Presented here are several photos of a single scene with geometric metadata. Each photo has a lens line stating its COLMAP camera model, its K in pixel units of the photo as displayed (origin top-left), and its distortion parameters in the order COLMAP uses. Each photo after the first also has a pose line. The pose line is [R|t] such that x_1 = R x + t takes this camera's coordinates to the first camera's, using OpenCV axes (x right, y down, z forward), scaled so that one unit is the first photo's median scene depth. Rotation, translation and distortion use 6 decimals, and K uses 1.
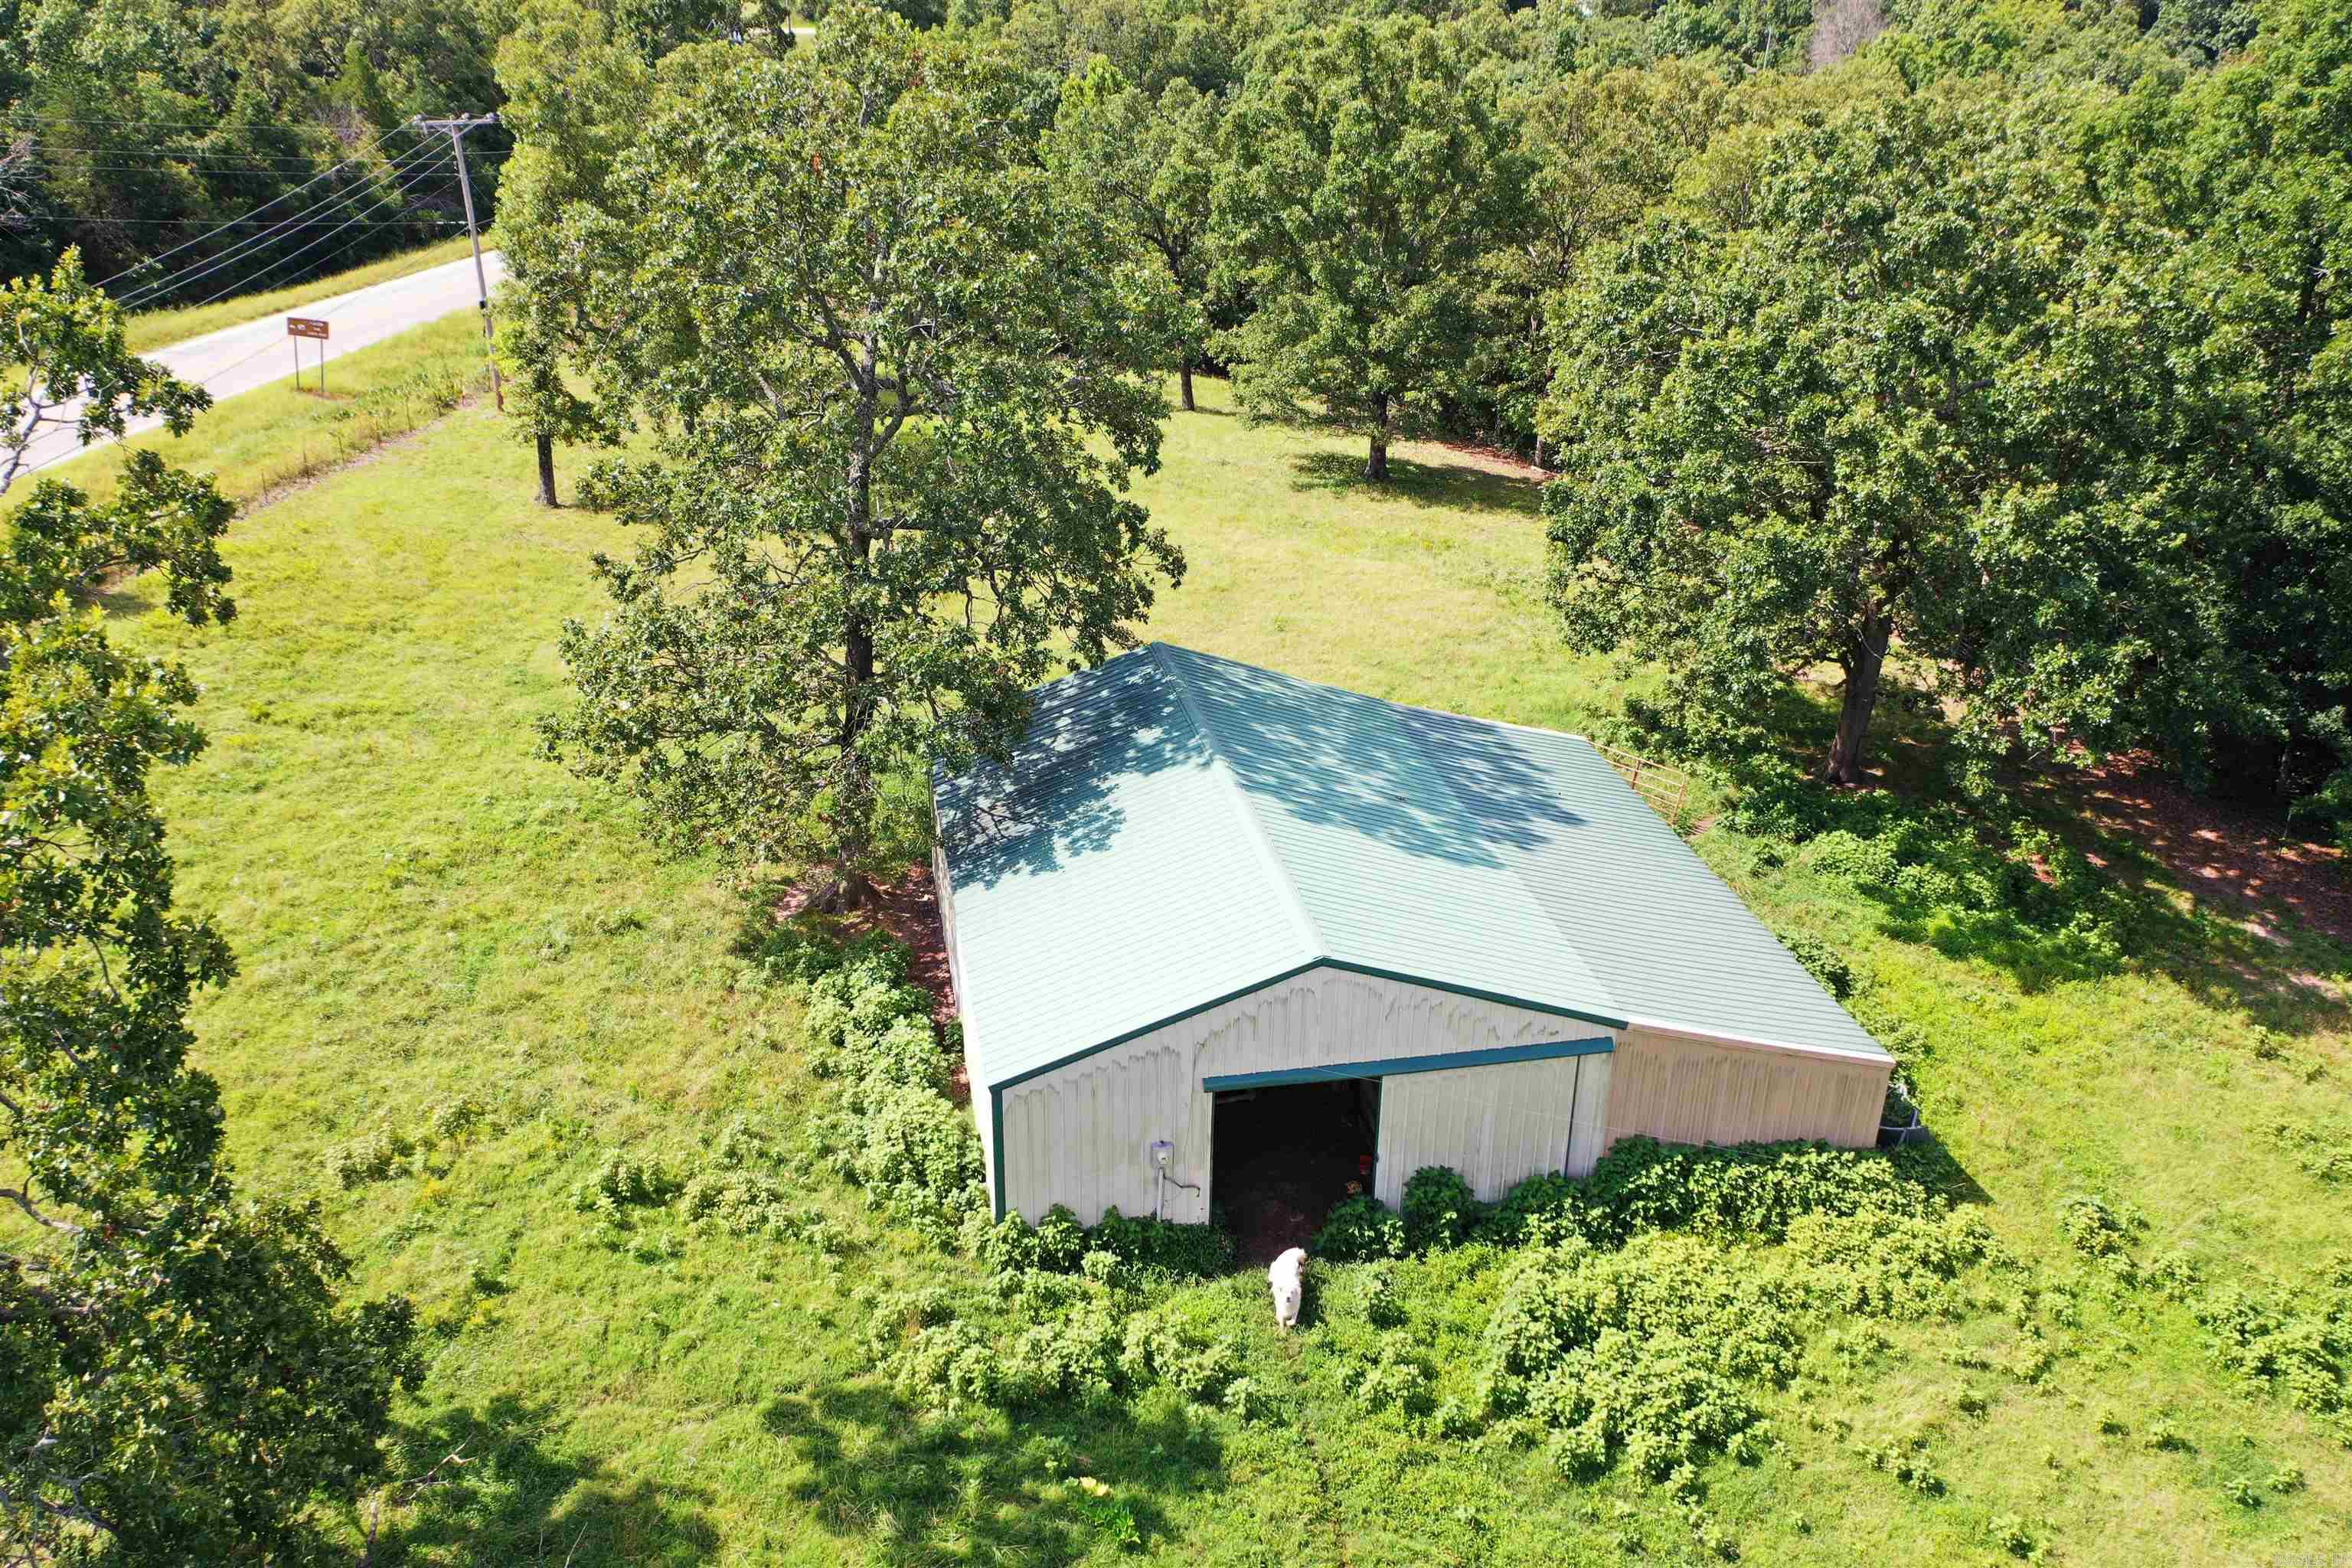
lens RADIAL K [[1871.2, 0, 1169.7], [0, 1871.2, 780.0], [0, 0, 1]] dist [0.011100, -0.010533]
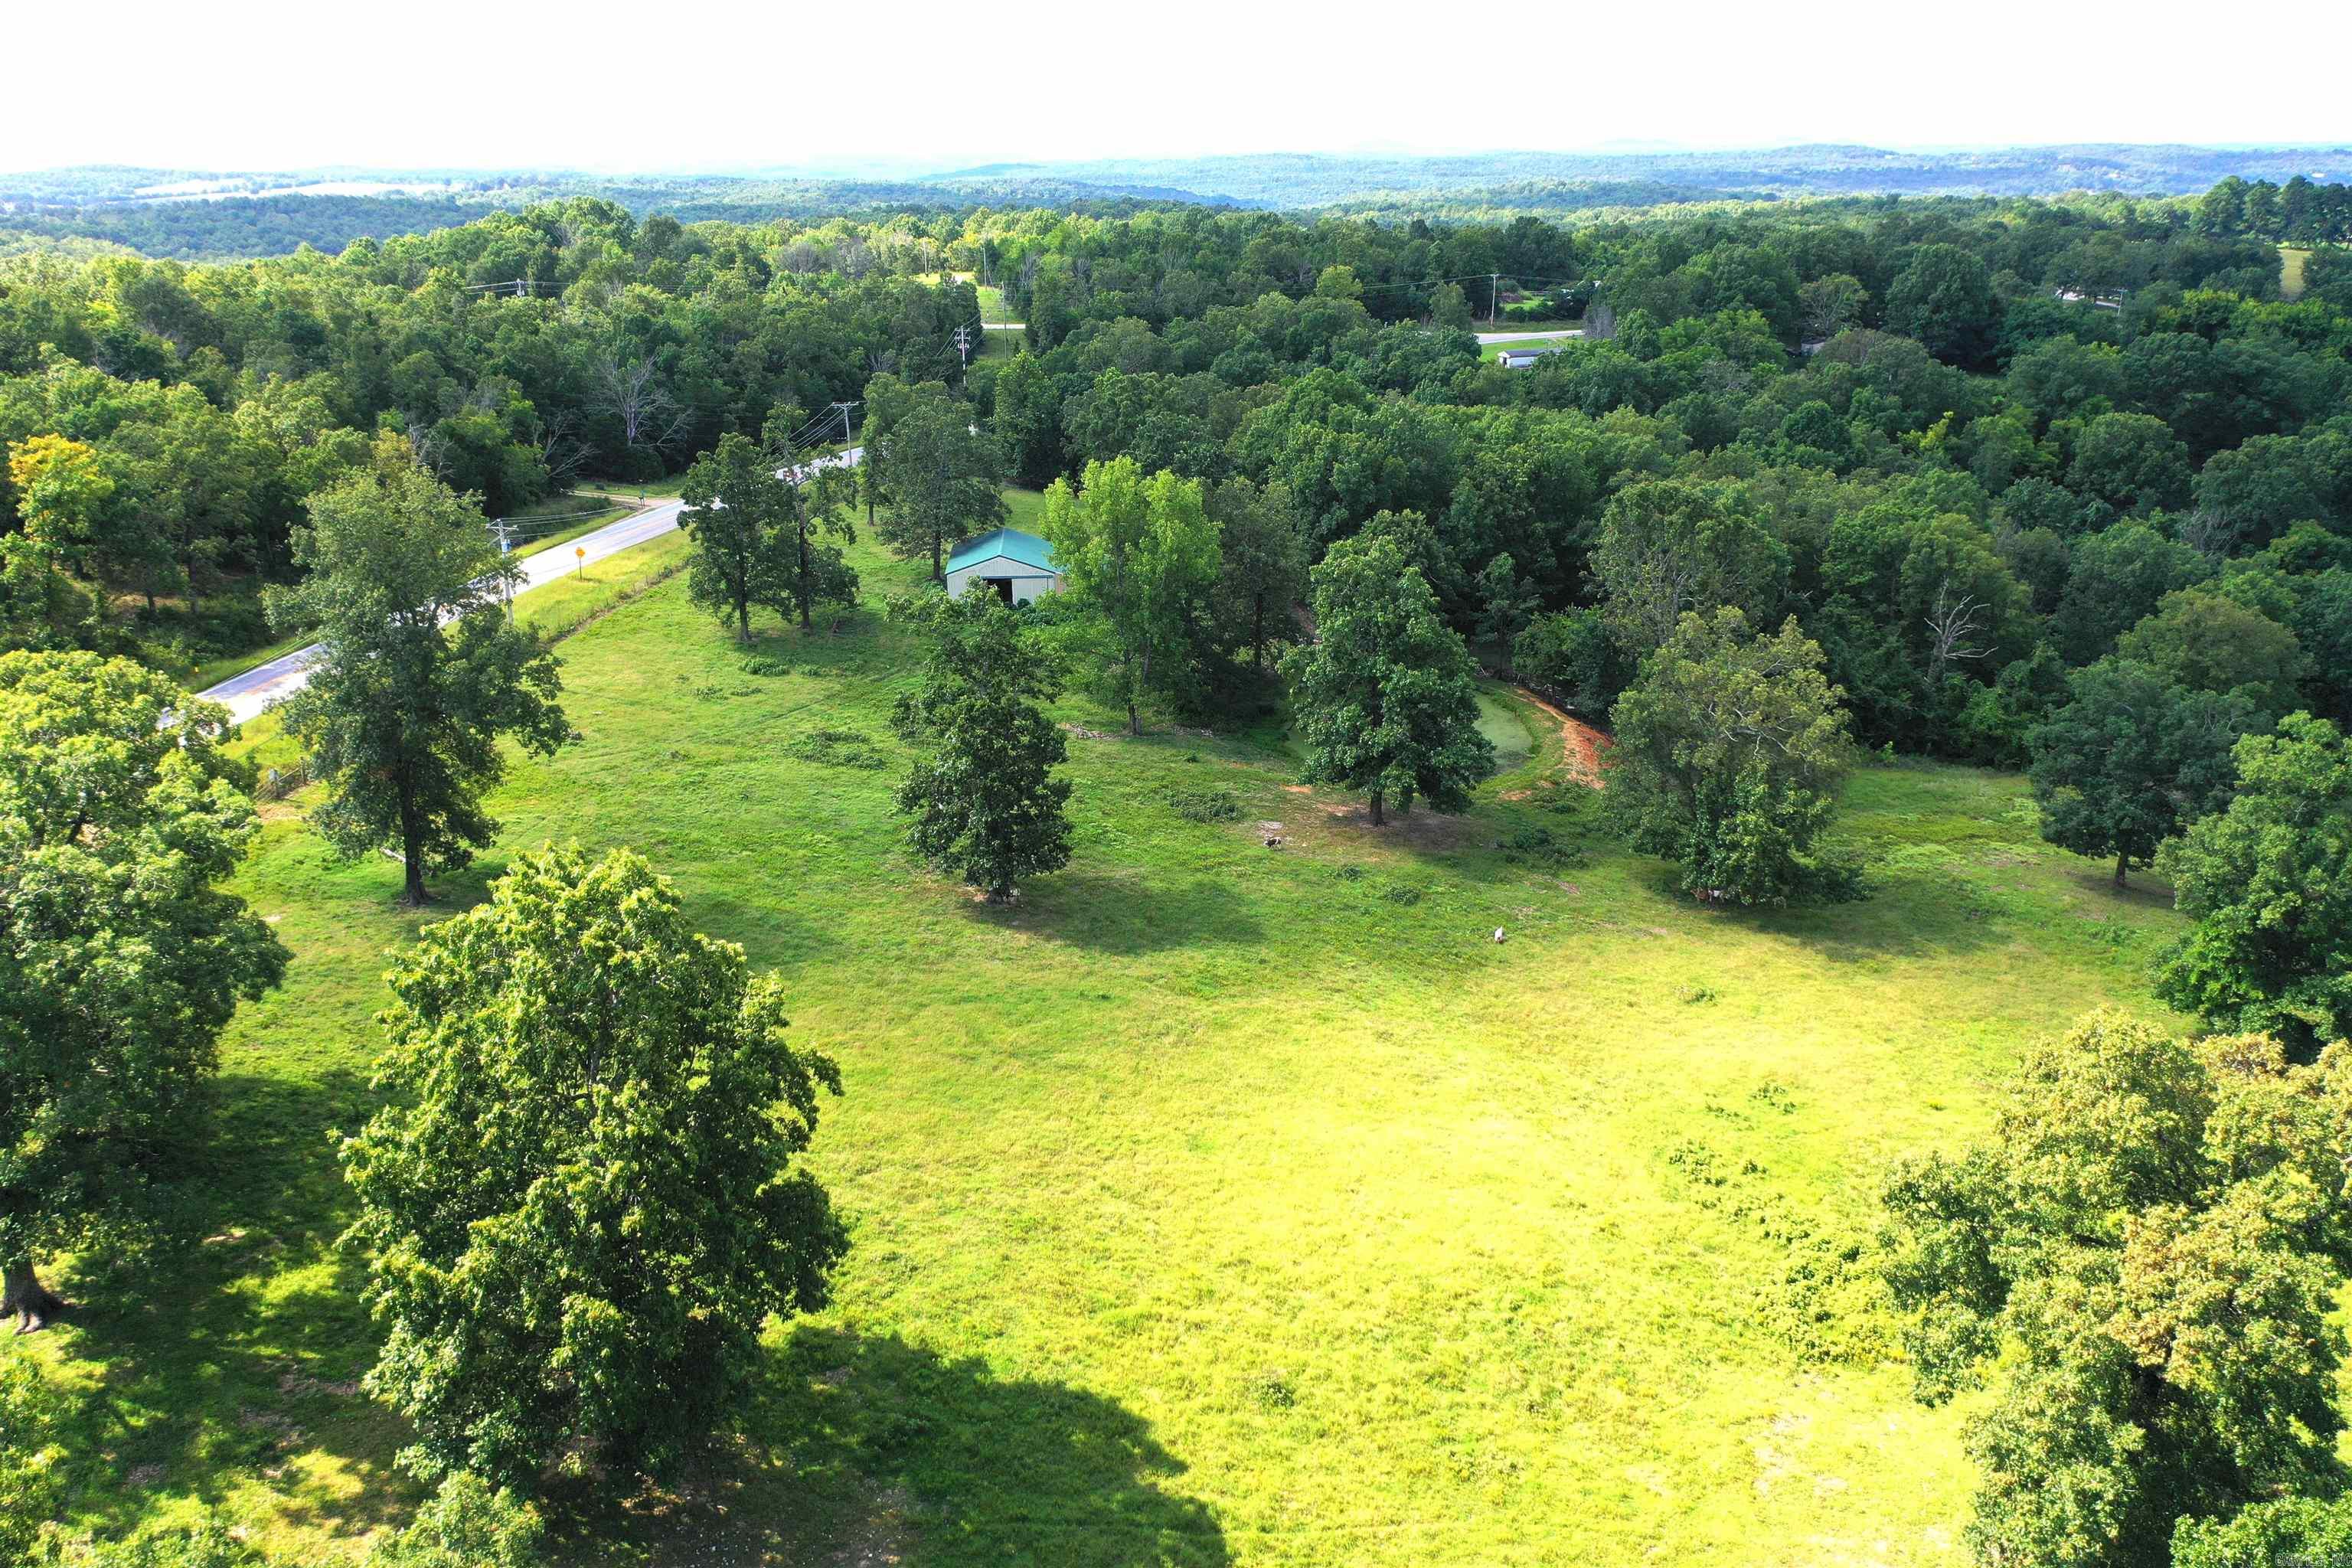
lens RADIAL K [[1871.2, 0, 1176.7], [0, 1871.2, 778.6], [0, 0, 1]] dist [0.011100, -0.010533]
pose [[0.991075, 0.026117, -0.130726, 1.093991], [-0.040065, 0.993640, -0.105237, 1.068780], [0.127146, 0.109535, 0.985817, -3.619724]]
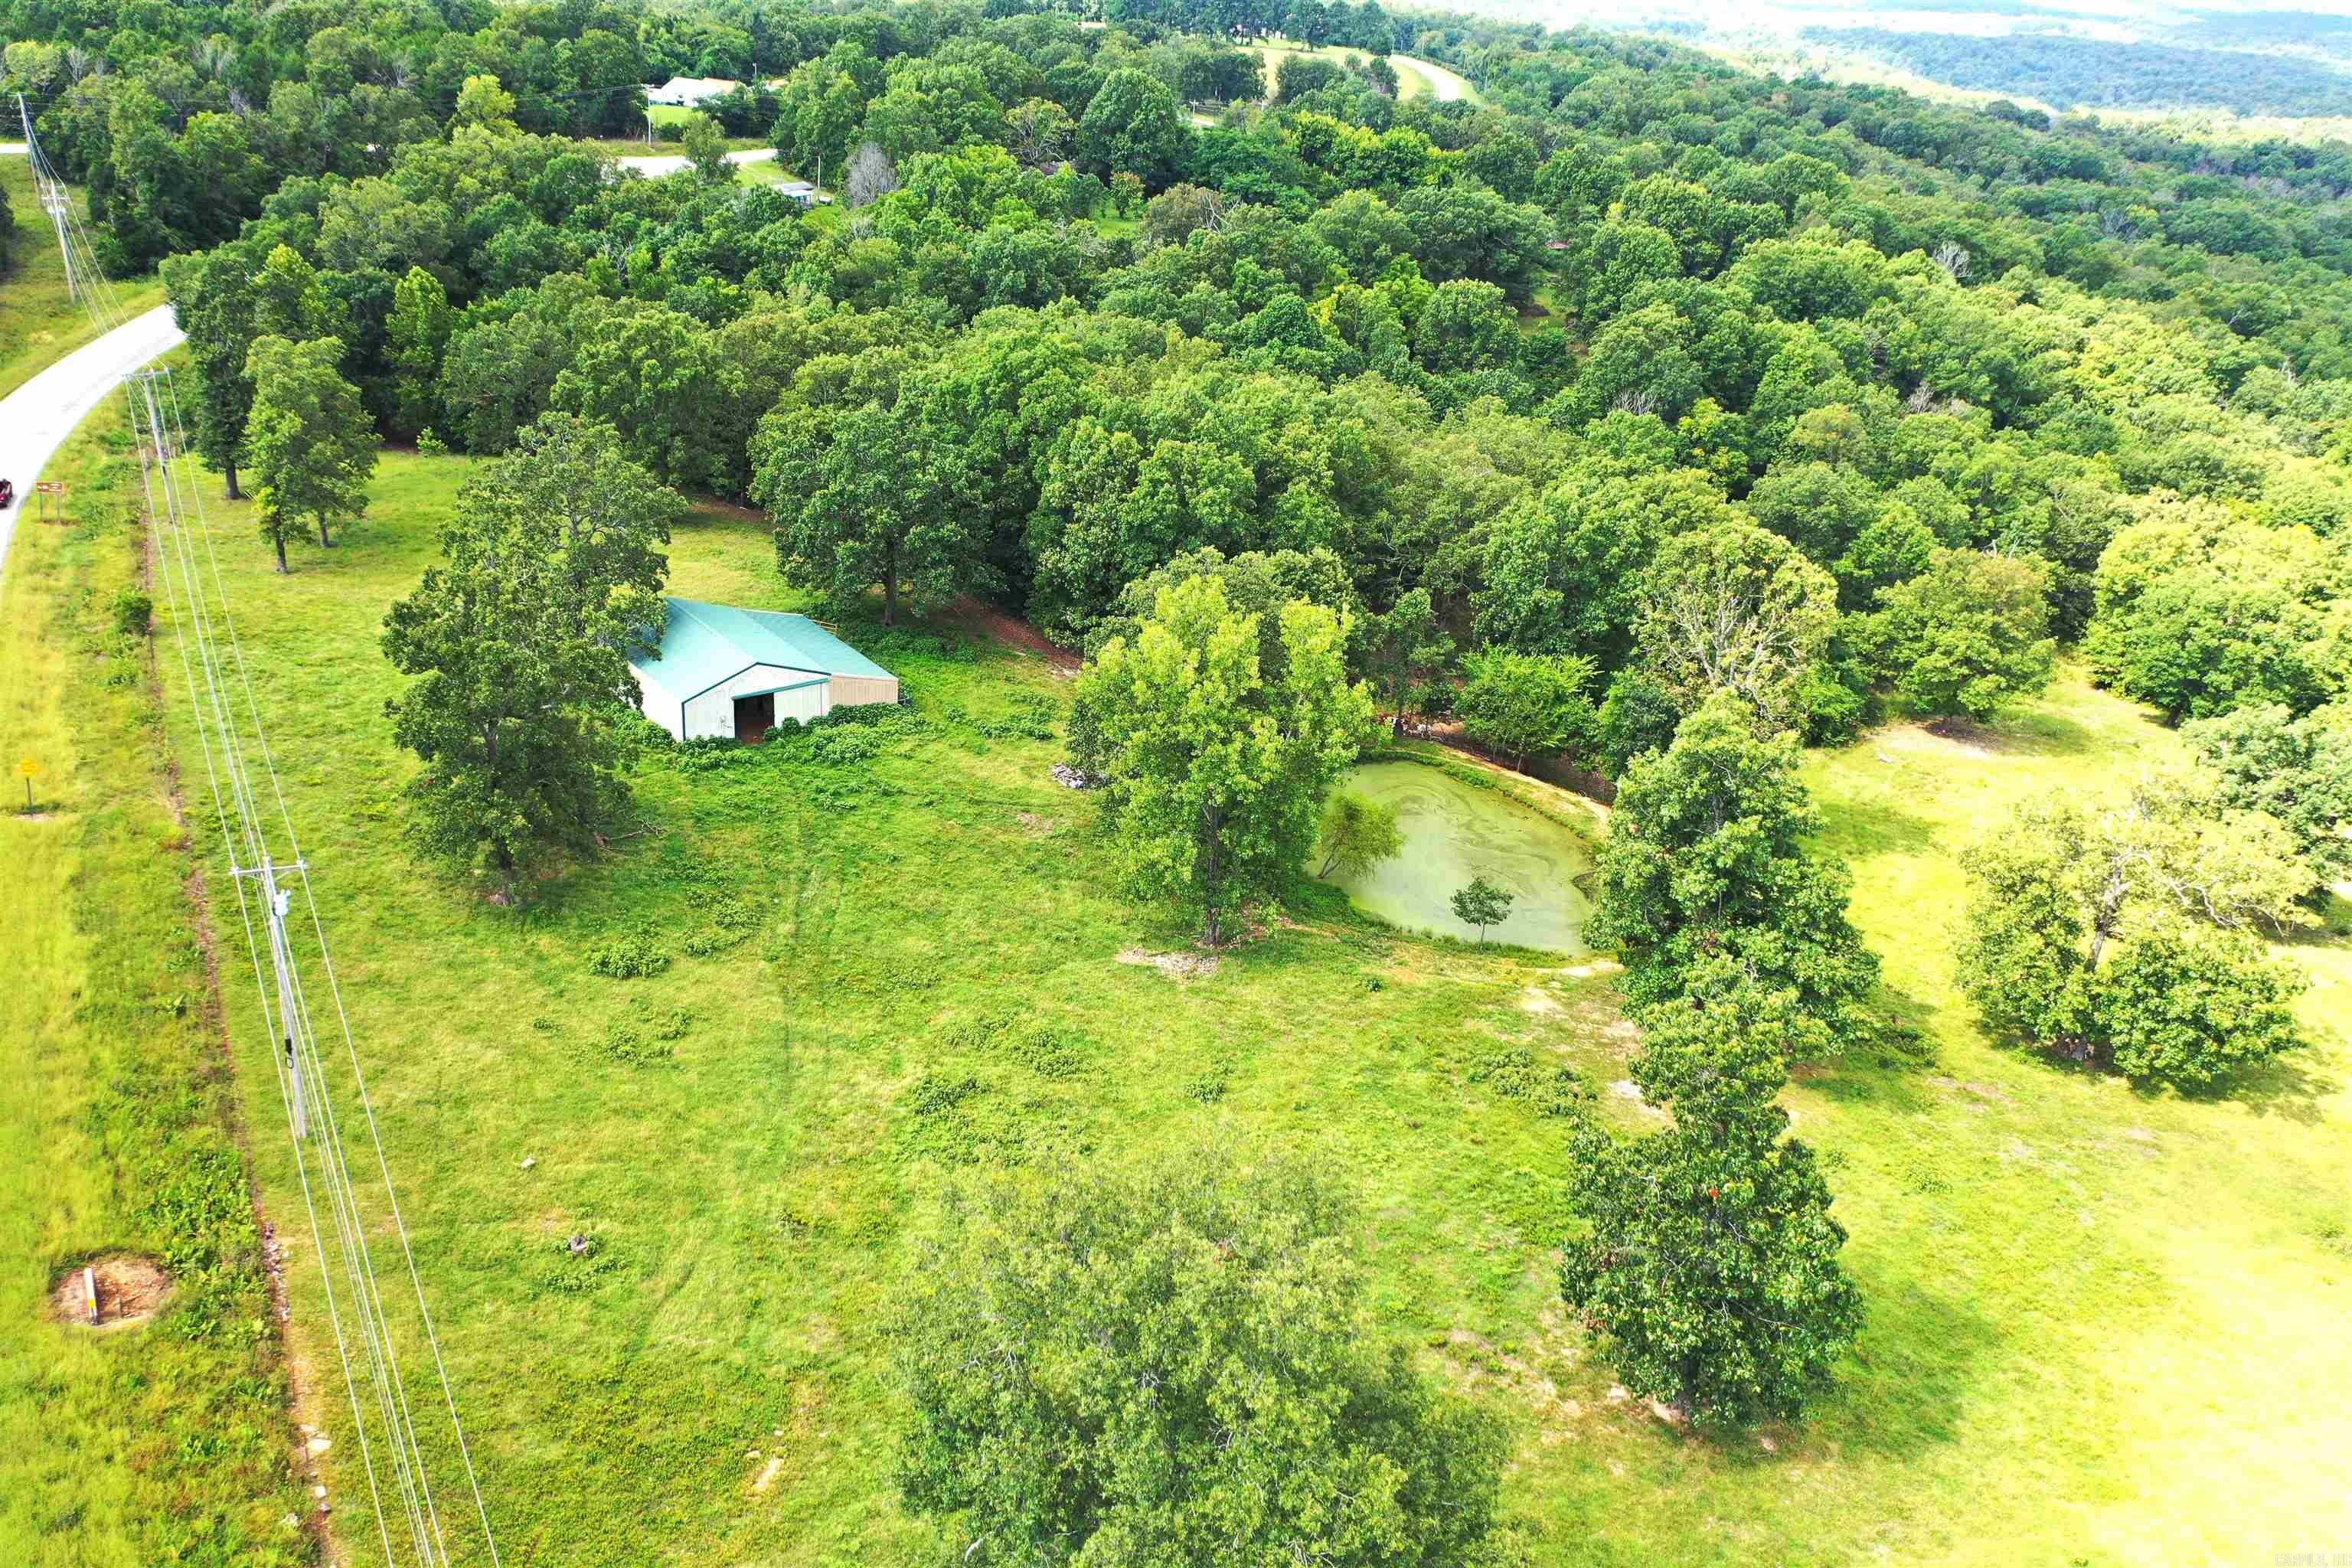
lens RADIAL K [[1871.2, 0, 1172.8], [0, 1871.2, 793.6], [0, 0, 1]] dist [0.011100, -0.010533]
pose [[0.892873, -0.145485, 0.426160, -0.667395], [0.134799, 0.989328, 0.055317, 0.203743], [-0.429660, 0.008054, 0.902955, -2.305467]]
